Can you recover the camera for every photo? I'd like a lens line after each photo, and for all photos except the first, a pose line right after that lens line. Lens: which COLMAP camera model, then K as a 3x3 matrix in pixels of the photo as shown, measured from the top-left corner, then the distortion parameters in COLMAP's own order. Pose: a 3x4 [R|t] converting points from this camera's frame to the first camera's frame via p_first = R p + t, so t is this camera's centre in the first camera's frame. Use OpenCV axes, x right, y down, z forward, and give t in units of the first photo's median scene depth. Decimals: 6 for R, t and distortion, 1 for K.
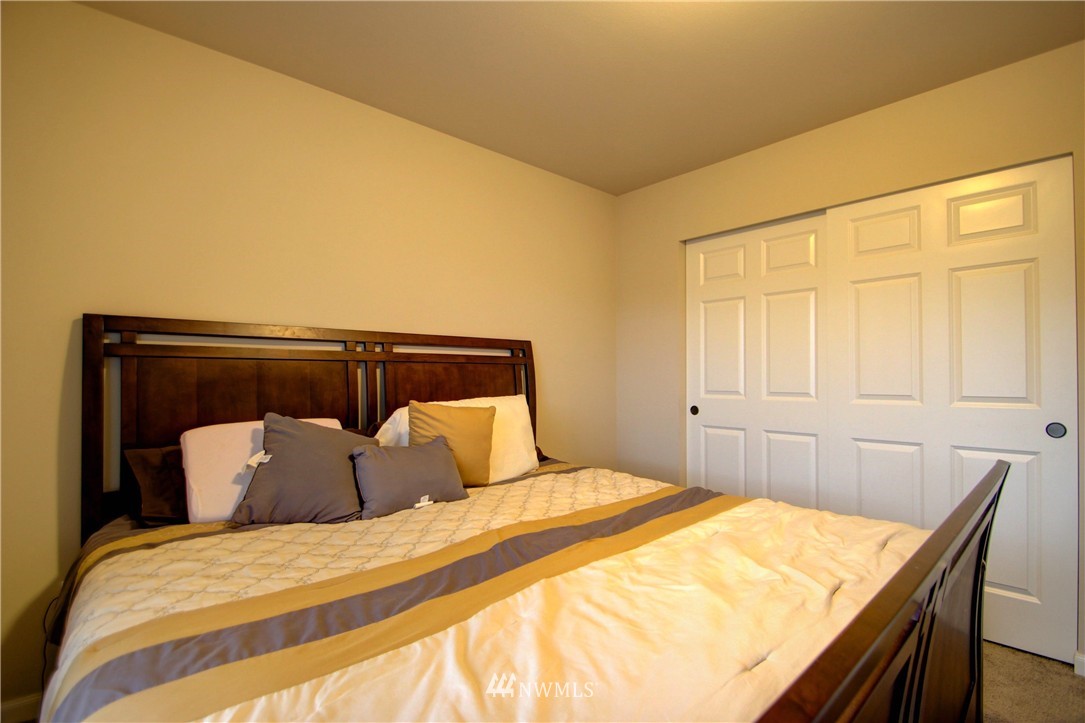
lens RADIAL K [[504.7, 0, 552.4], [0, 504.7, 372.4], [0, 0, 1]] dist [0.018475, -0.019950]
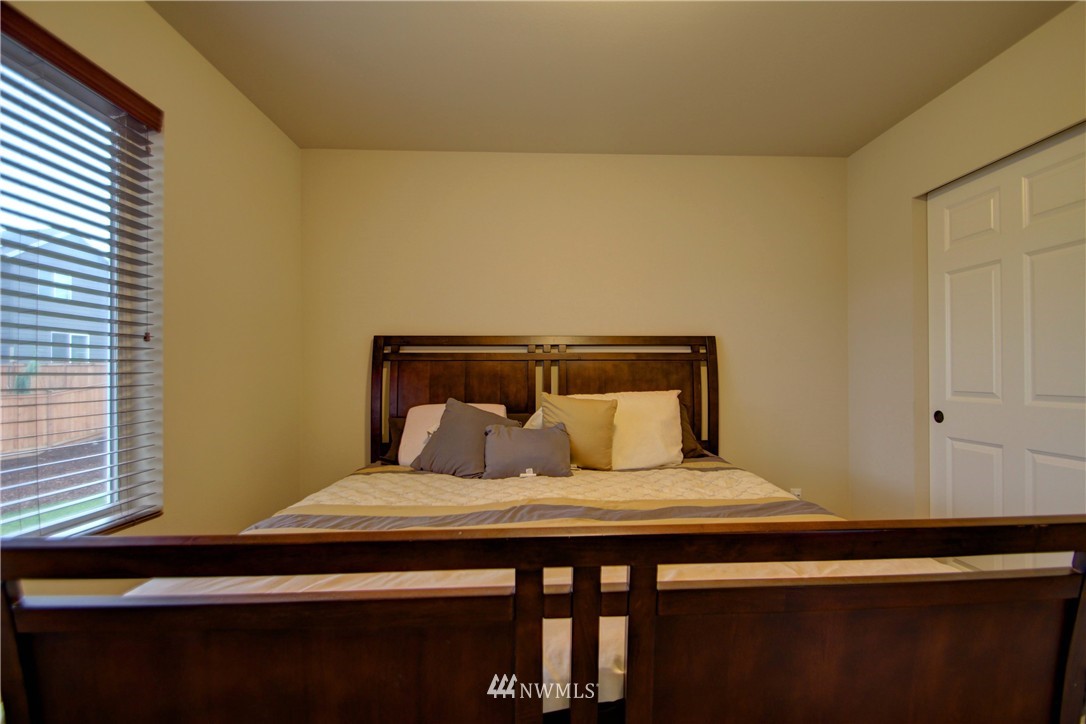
lens RADIAL K [[505.1, 0, 553.0], [0, 505.1, 372.9], [0, 0, 1]] dist [0.018475, -0.019950]
pose [[0.767397, -0.000880, -0.641172, 0.486143], [0.006765, 0.999955, 0.006724, 0.000376], [0.641137, -0.009498, 0.767368, 0.068322]]
